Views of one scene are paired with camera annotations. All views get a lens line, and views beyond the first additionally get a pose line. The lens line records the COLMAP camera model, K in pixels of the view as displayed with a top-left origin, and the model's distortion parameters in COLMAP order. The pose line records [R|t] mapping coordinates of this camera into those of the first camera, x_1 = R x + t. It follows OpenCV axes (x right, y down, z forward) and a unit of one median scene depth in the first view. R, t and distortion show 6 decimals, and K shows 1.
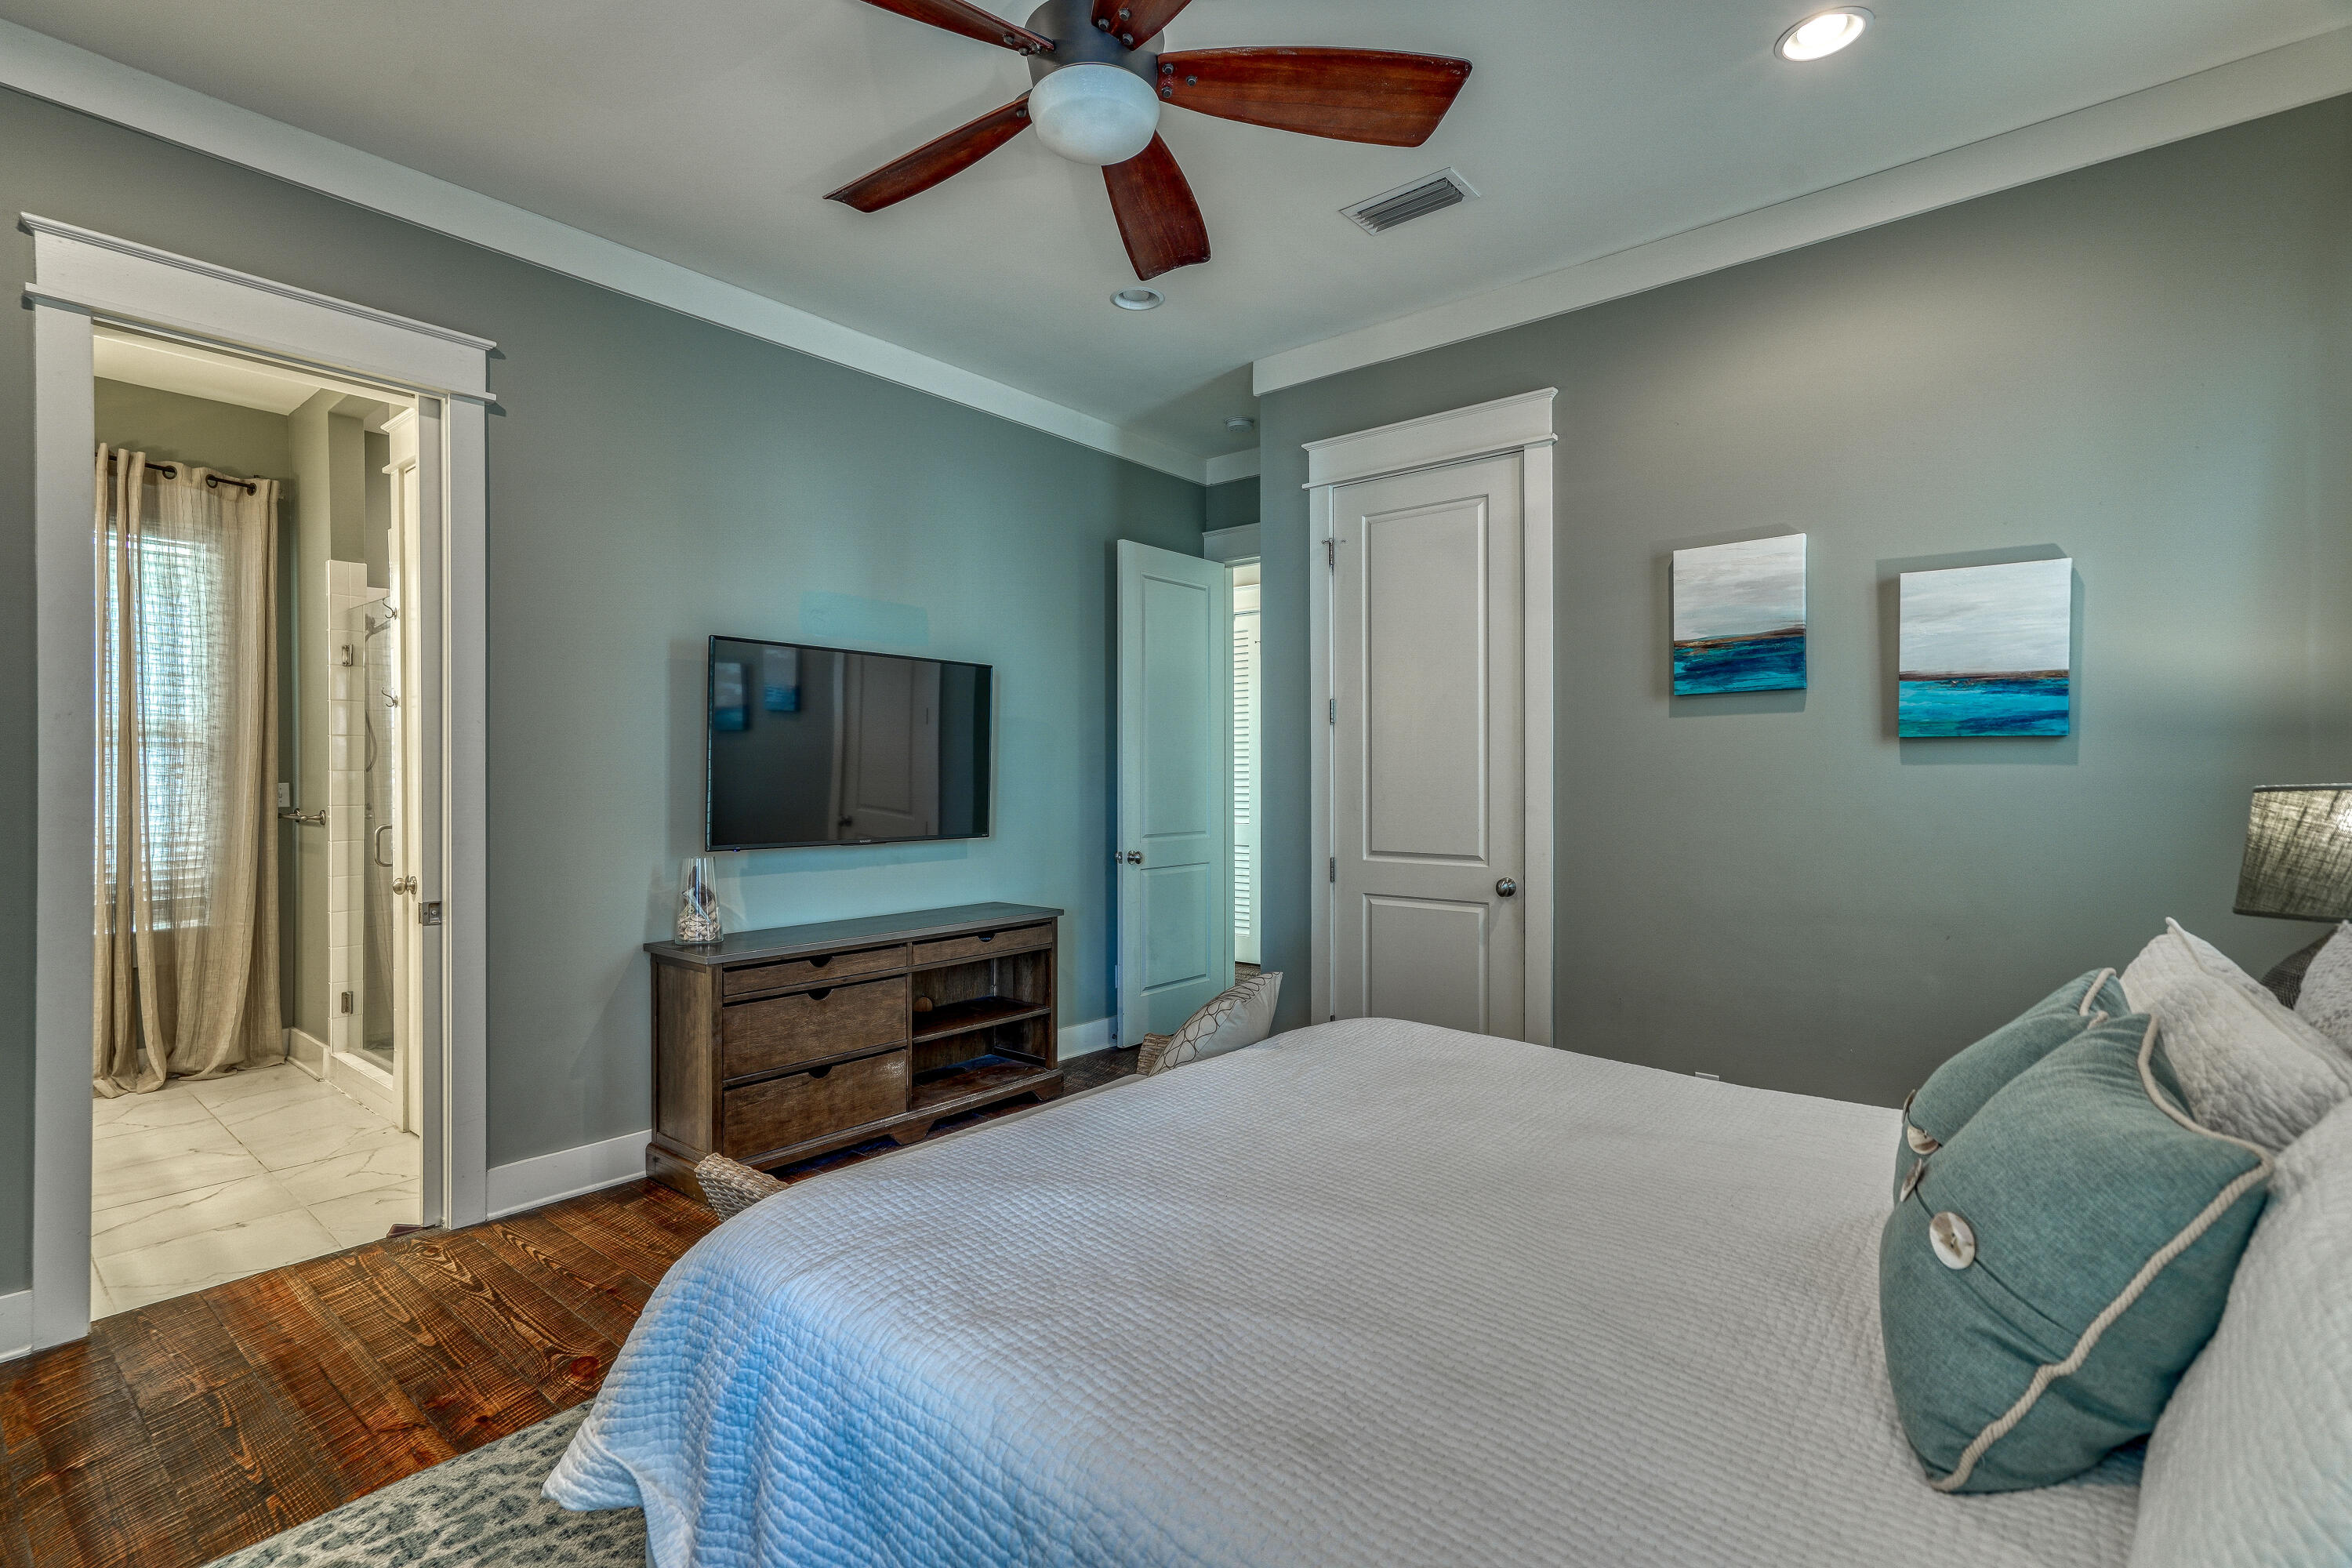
lens RADIAL K [[1064.7, 0, 1174.3], [0, 1064.7, 777.3], [0, 0, 1]] dist [0.004754, 0.002503]
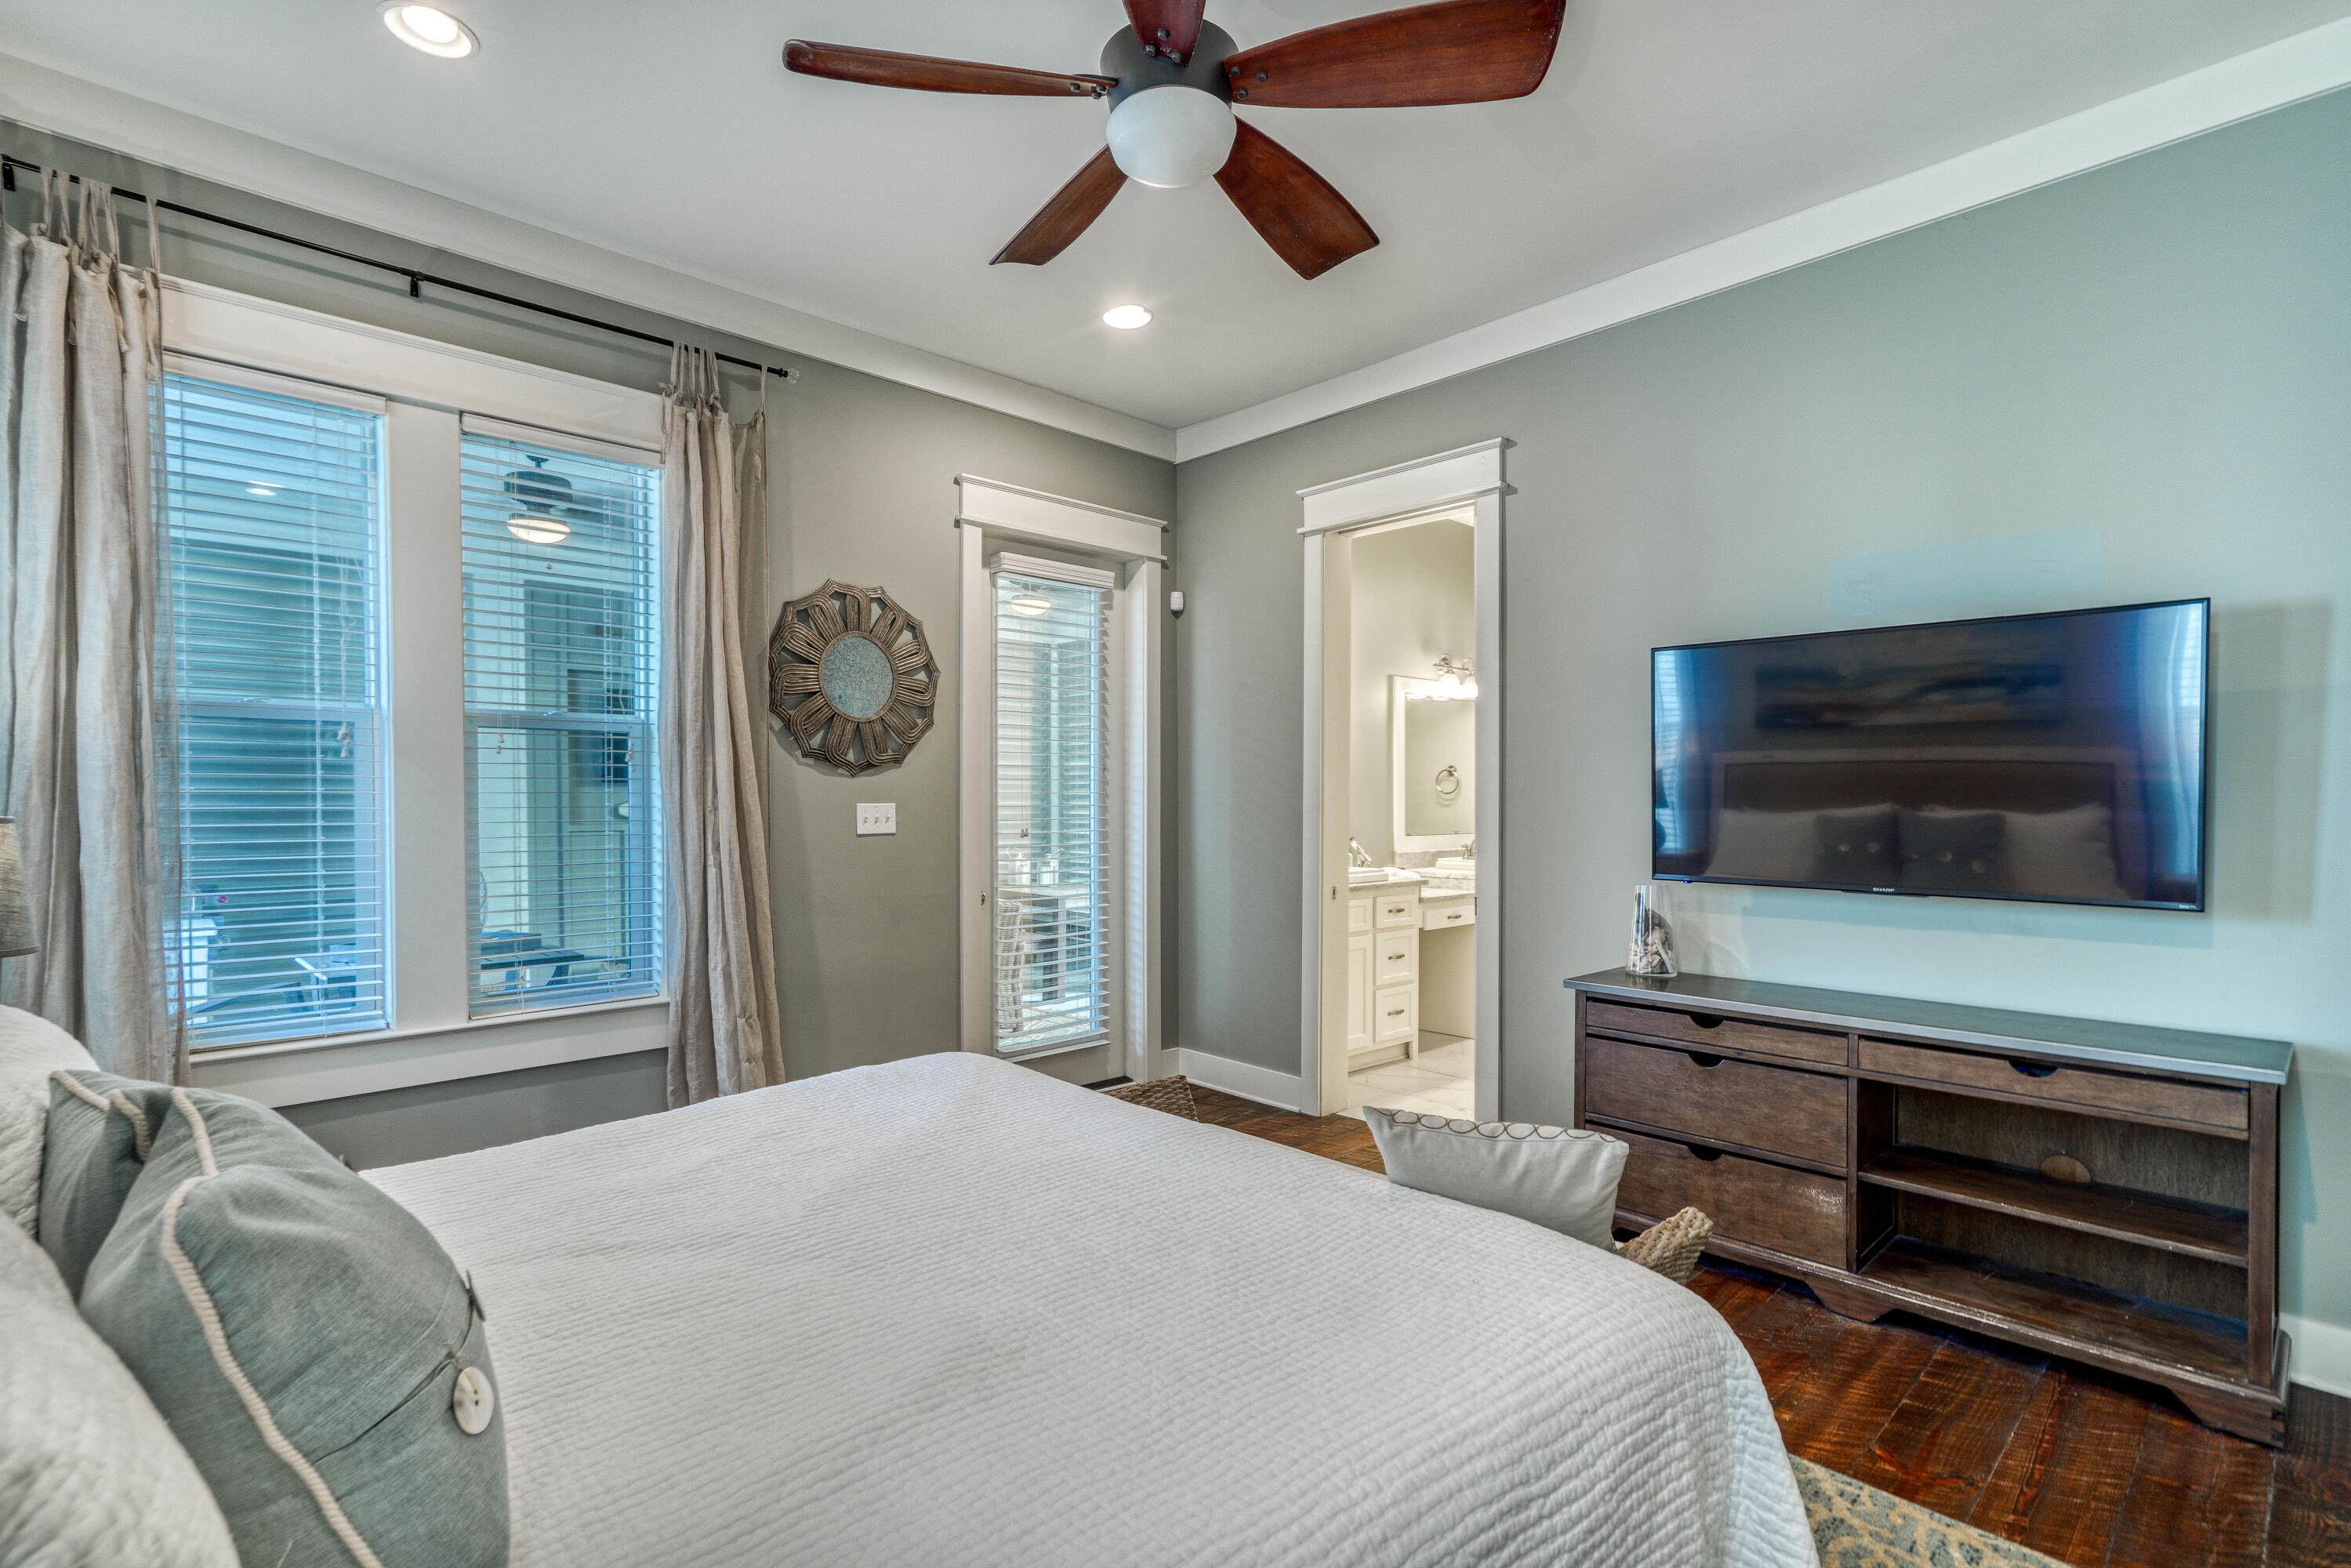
lens RADIAL K [[1163.8, 0, 1175.2], [0, 1163.8, 795.8], [0, 0, 1]] dist [0.003684, 0.001310]
pose [[-0.130064, -0.000207, -0.991506, 0.592001], [-0.004538, 0.999990, 0.000386, -0.002115], [0.991495, 0.004550, -0.130063, 0.666016]]
